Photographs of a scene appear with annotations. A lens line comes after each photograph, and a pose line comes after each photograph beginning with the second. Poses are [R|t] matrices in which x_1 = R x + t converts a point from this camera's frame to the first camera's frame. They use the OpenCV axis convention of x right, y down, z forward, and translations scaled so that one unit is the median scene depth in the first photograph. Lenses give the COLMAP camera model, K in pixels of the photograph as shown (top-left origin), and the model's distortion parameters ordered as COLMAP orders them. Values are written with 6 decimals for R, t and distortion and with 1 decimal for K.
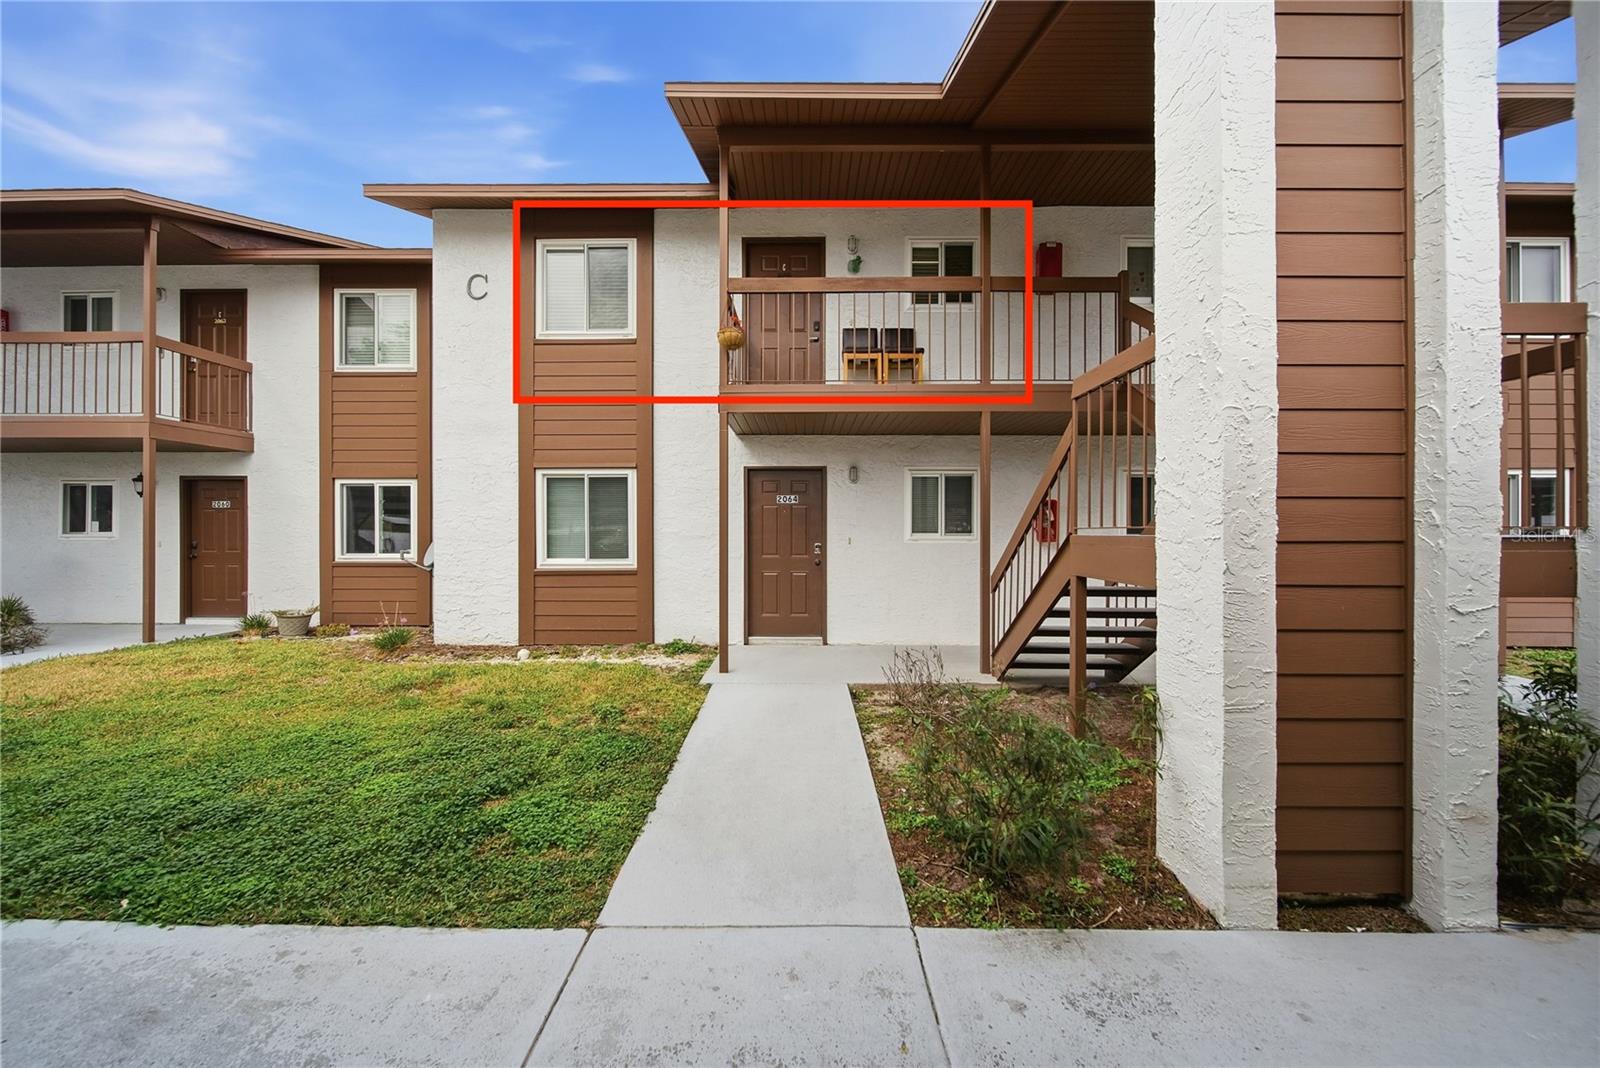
lens RADIAL K [[571.6, 0, 808.7], [0, 571.6, 527.0], [0, 0, 1]] dist [0.000386, -0.001443]
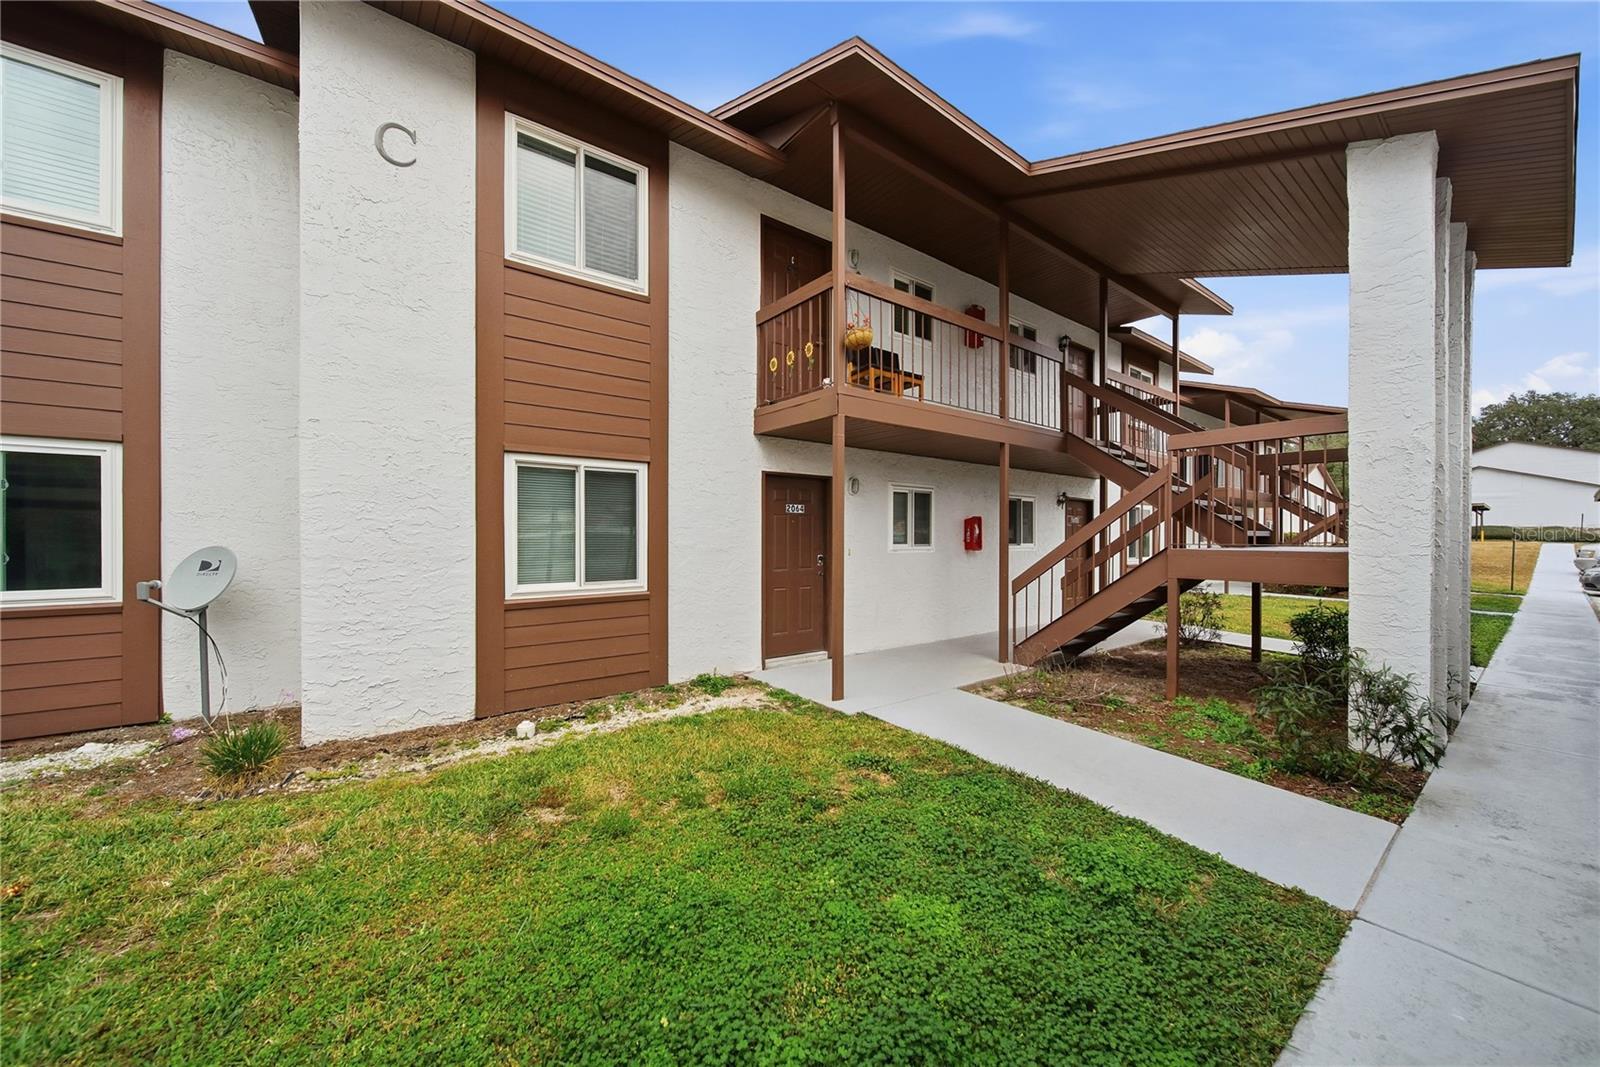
lens RADIAL K [[571.6, 0, 811.0], [0, 571.6, 536.6], [0, 0, 1]] dist [0.000386, -0.001443]
pose [[0.795117, 0.001790, 0.606453, -0.595581], [-0.002694, 0.999996, 0.000580, -0.003341], [-0.606450, -0.002095, 0.795119, 0.246615]]
